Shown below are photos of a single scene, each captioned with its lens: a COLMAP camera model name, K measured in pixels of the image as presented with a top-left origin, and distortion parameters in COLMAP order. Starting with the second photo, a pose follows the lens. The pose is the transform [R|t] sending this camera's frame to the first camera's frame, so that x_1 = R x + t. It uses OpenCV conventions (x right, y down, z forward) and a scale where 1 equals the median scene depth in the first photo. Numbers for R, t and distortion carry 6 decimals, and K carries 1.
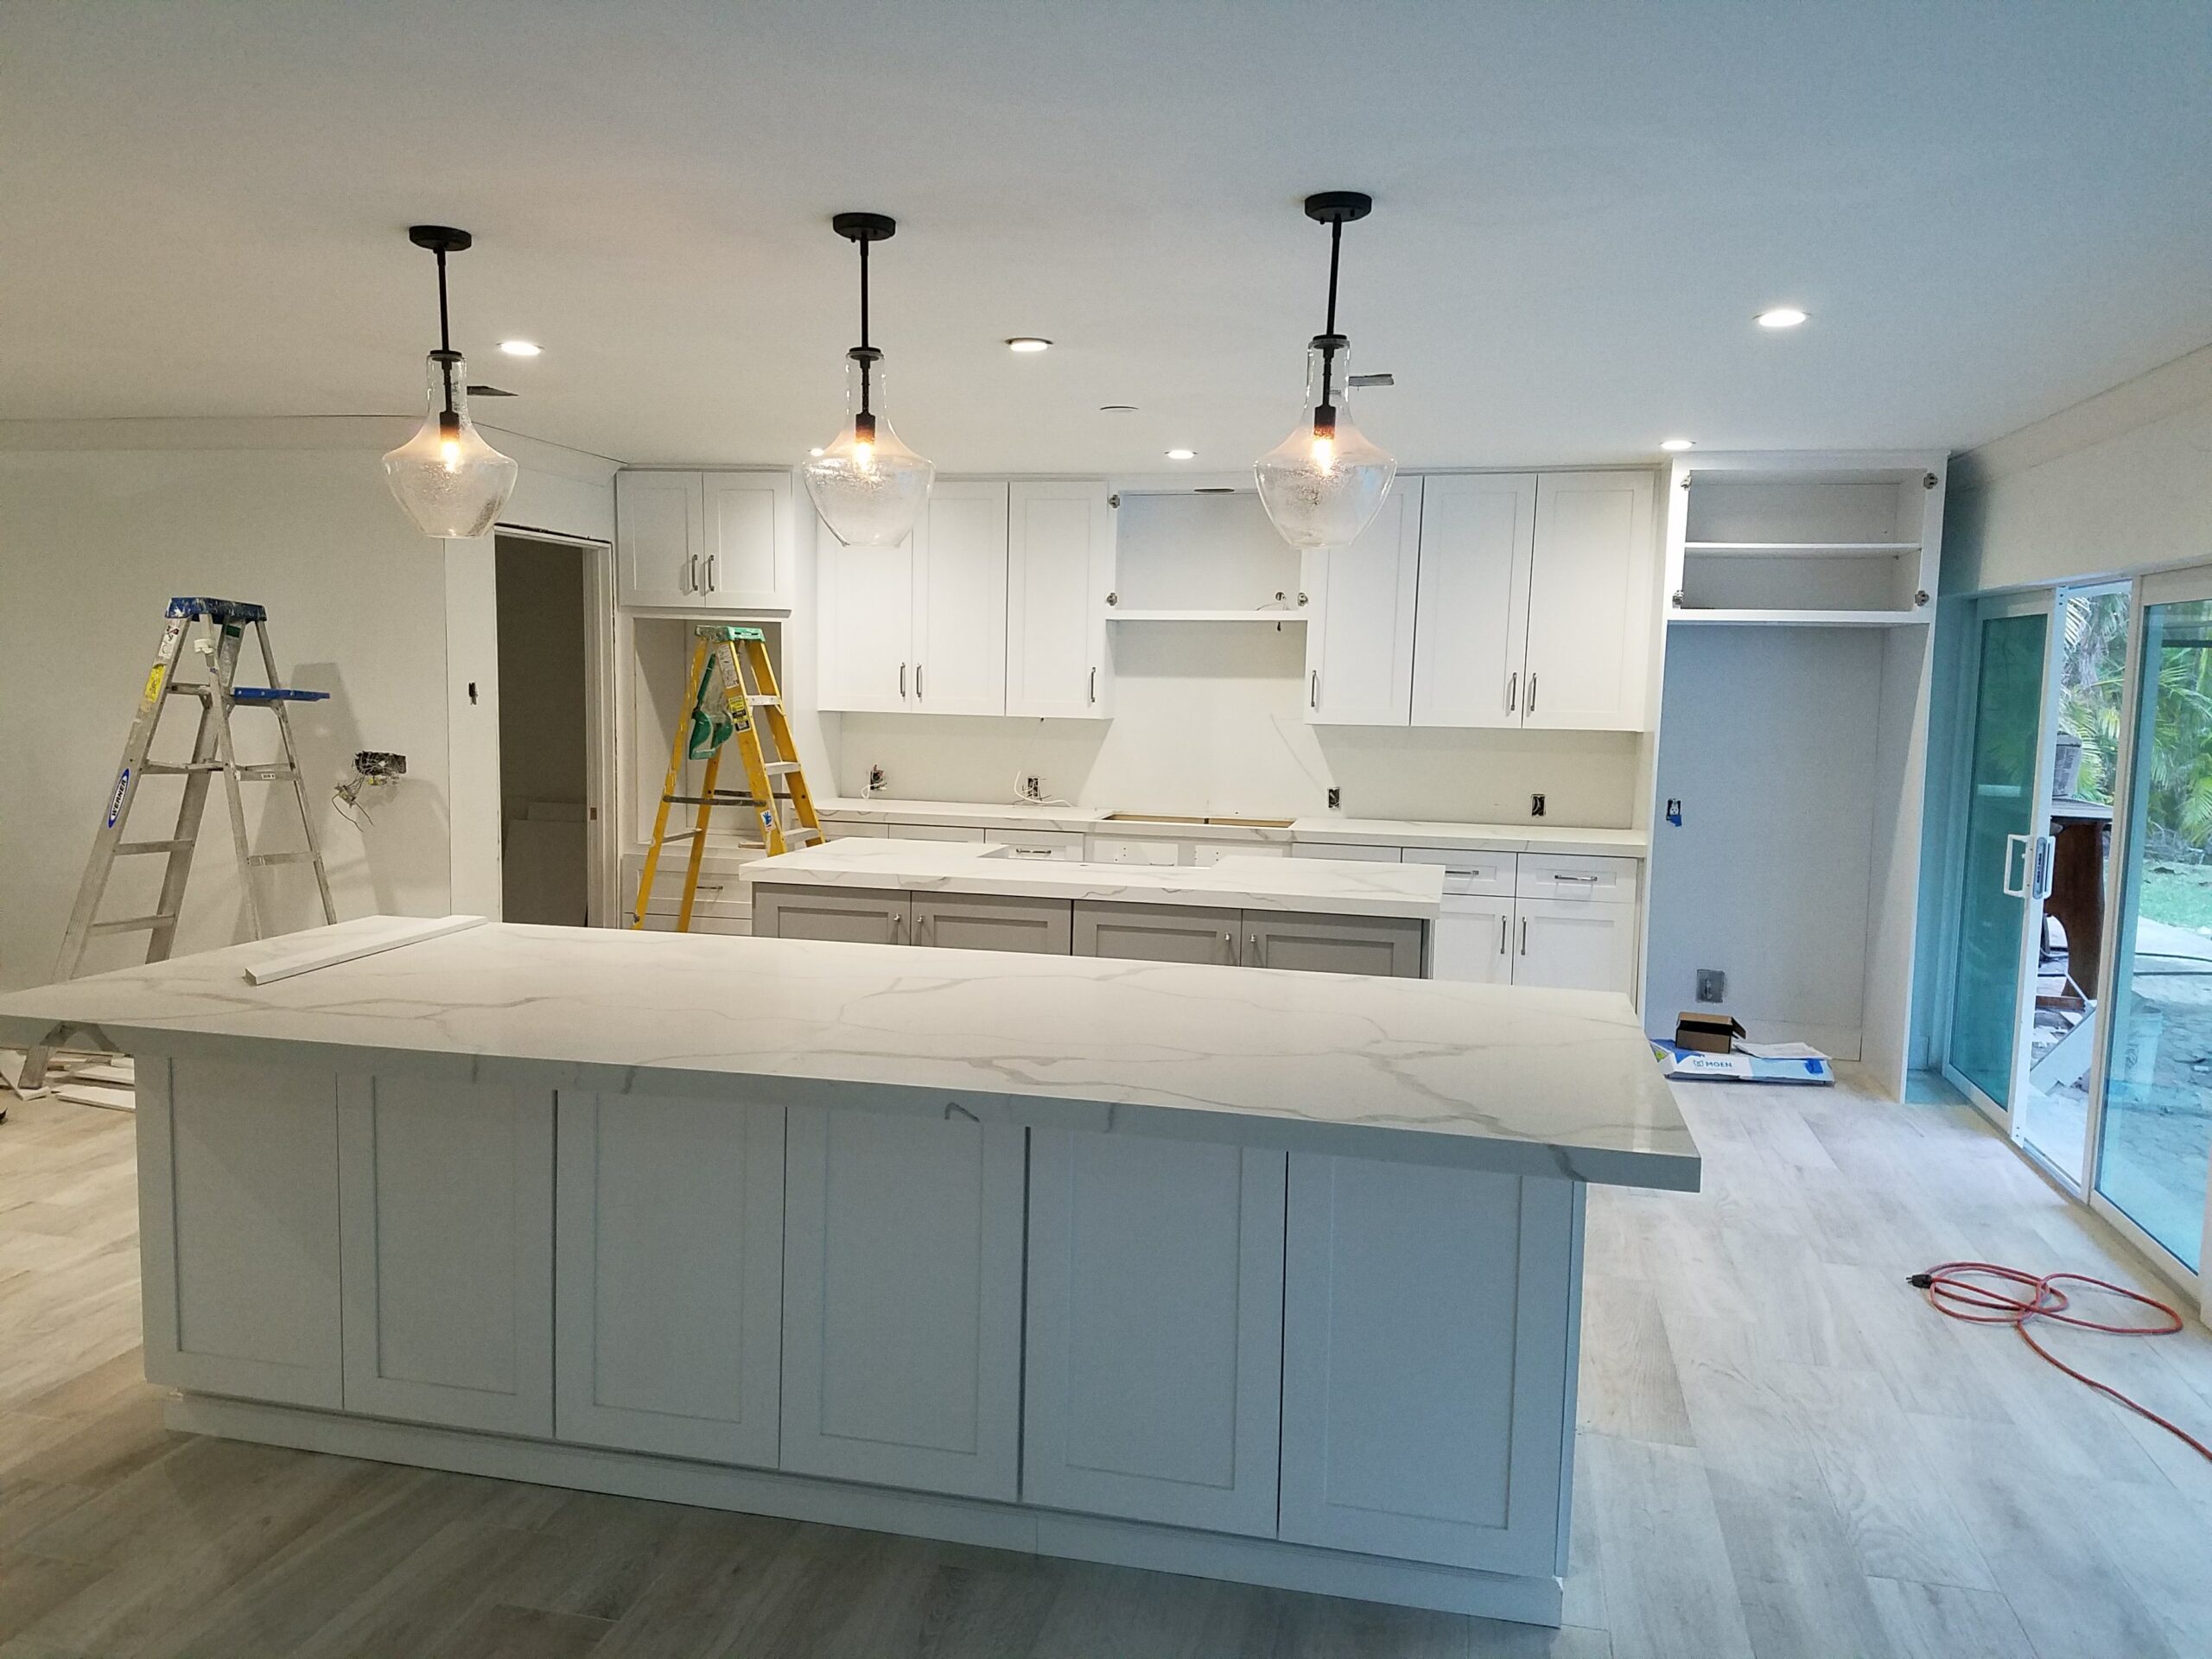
lens RADIAL K [[1694.0, 0, 1092.5], [0, 1694.0, 846.7], [0, 0, 1]] dist [0.262081, -0.416109]
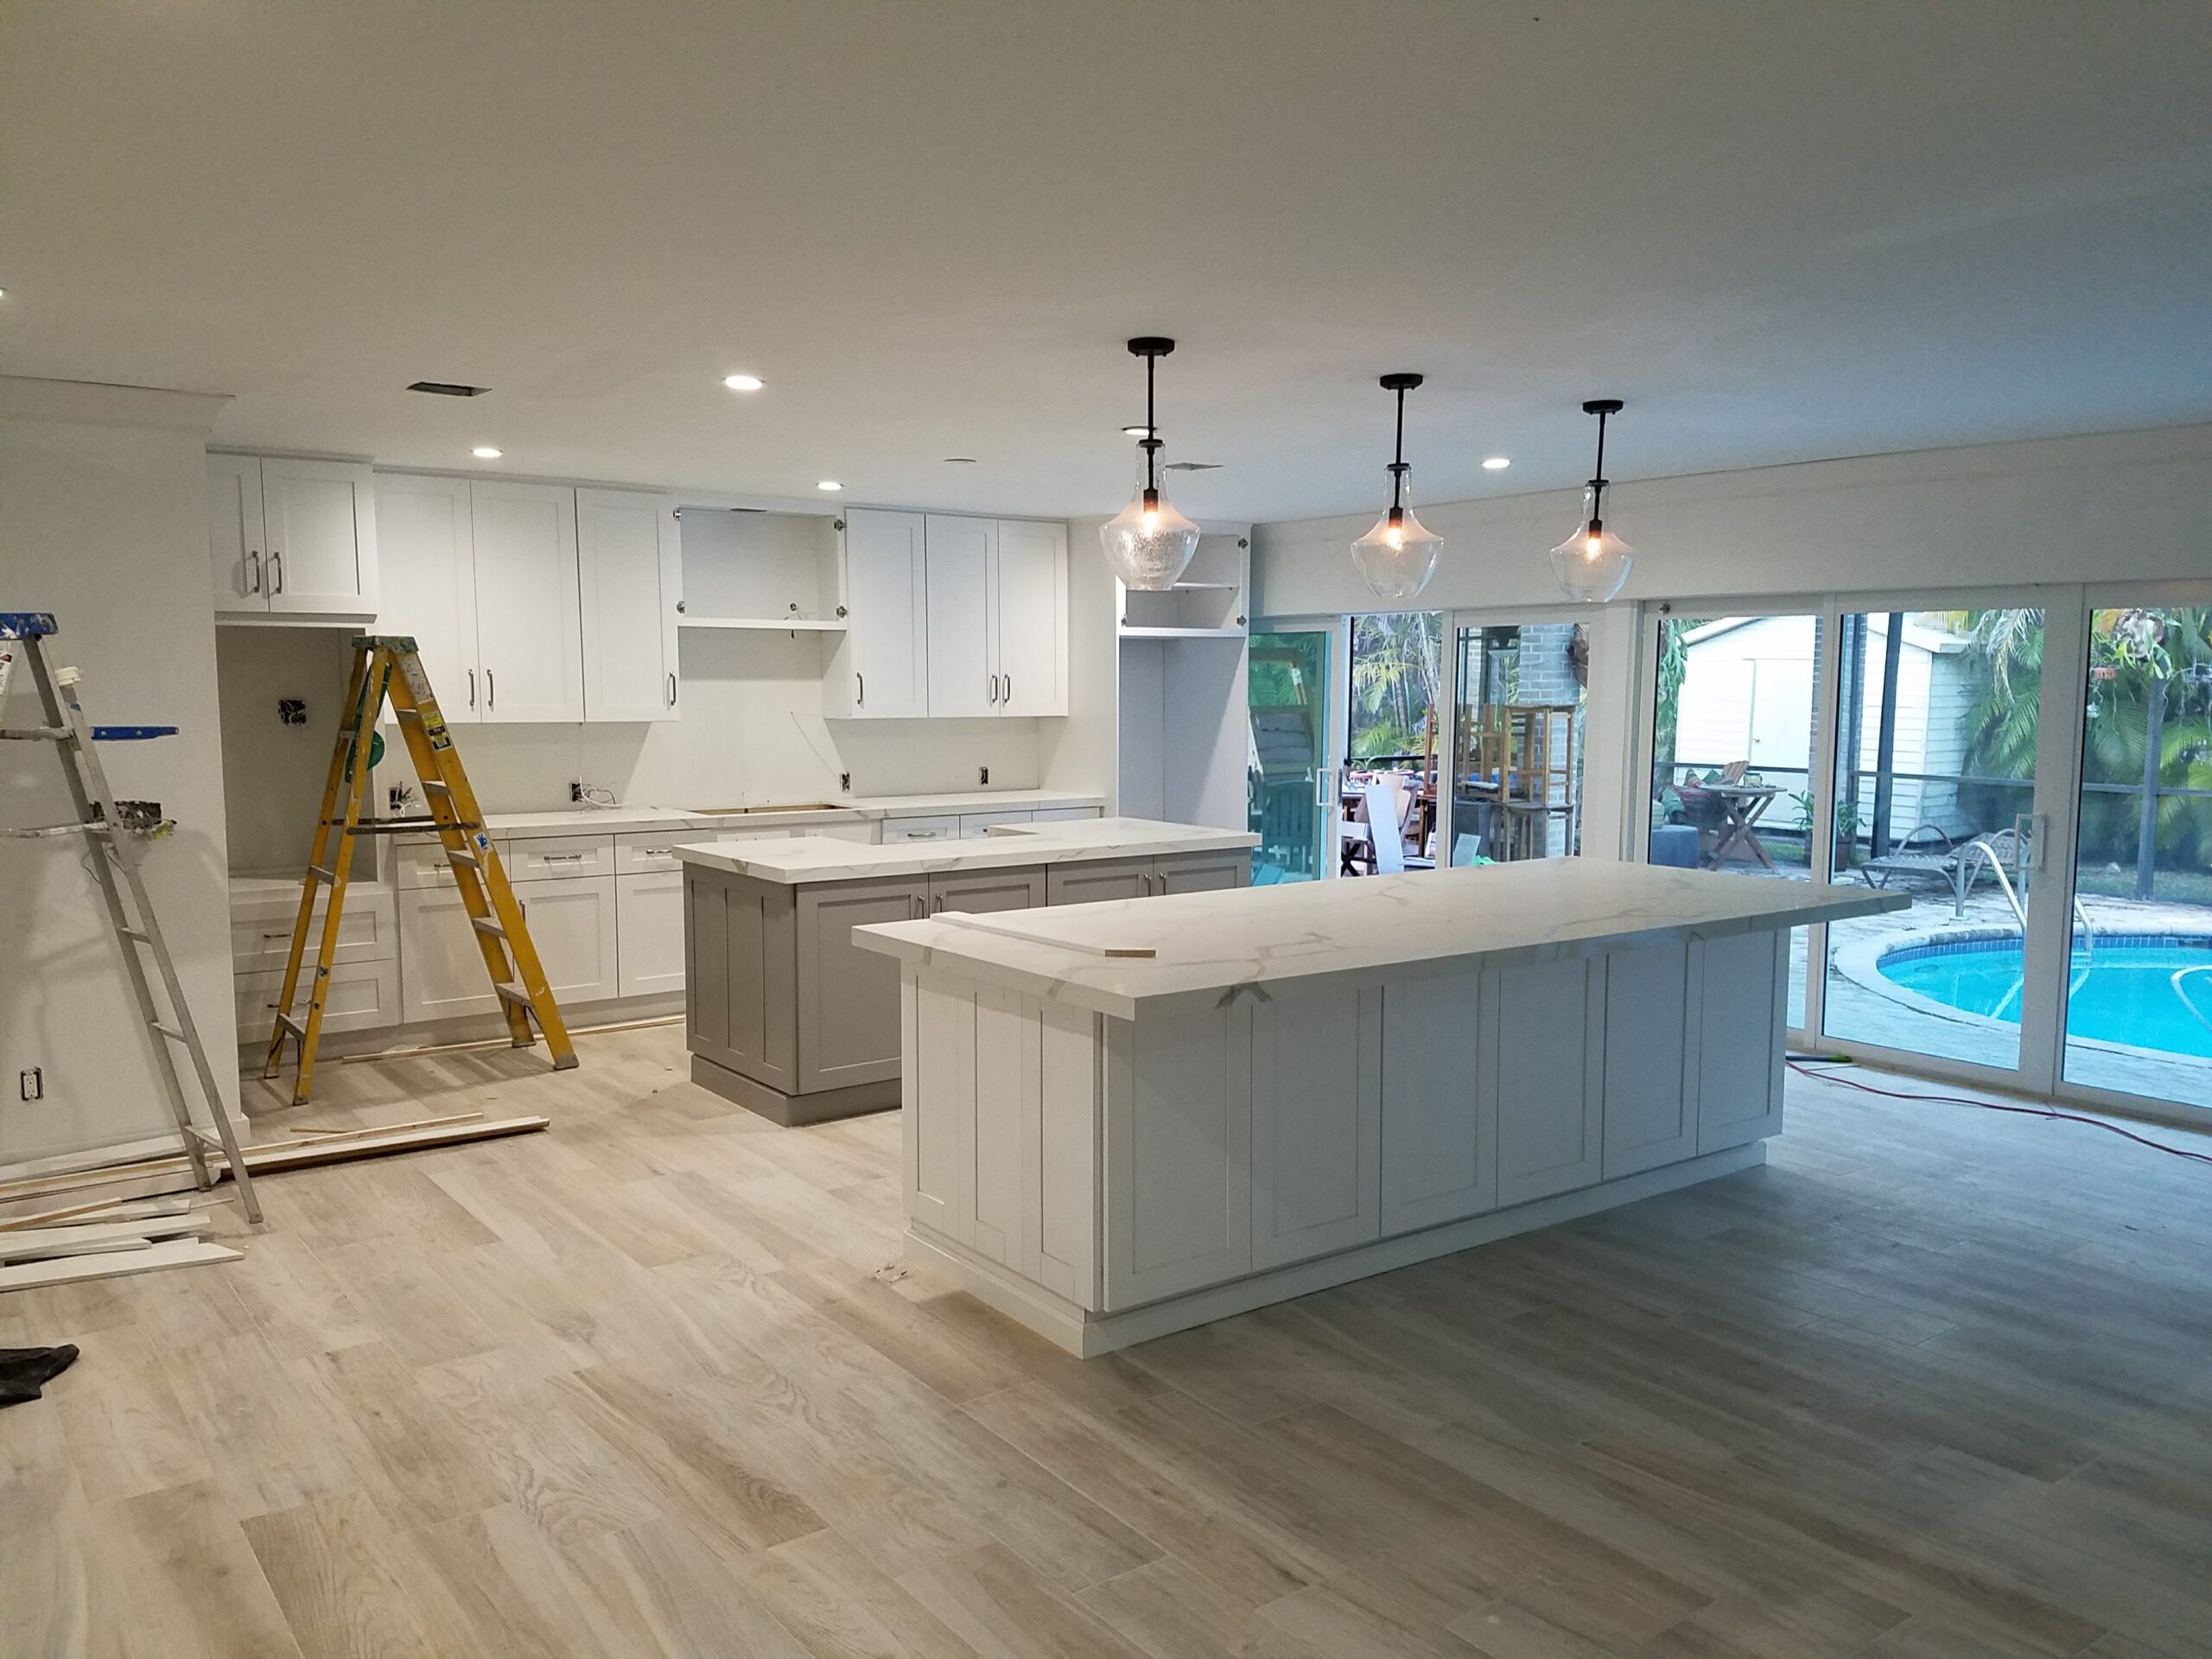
lens RADIAL K [[1694.0, 0, 1092.5], [0, 1694.0, 846.7], [0, 0, 1]] dist [0.262081, -0.416109]
pose [[0.634170, -0.100200, 0.766673, -0.750072], [0.093754, 0.994216, 0.052388, -0.033917], [-0.767488, 0.038656, 0.639896, 0.143569]]
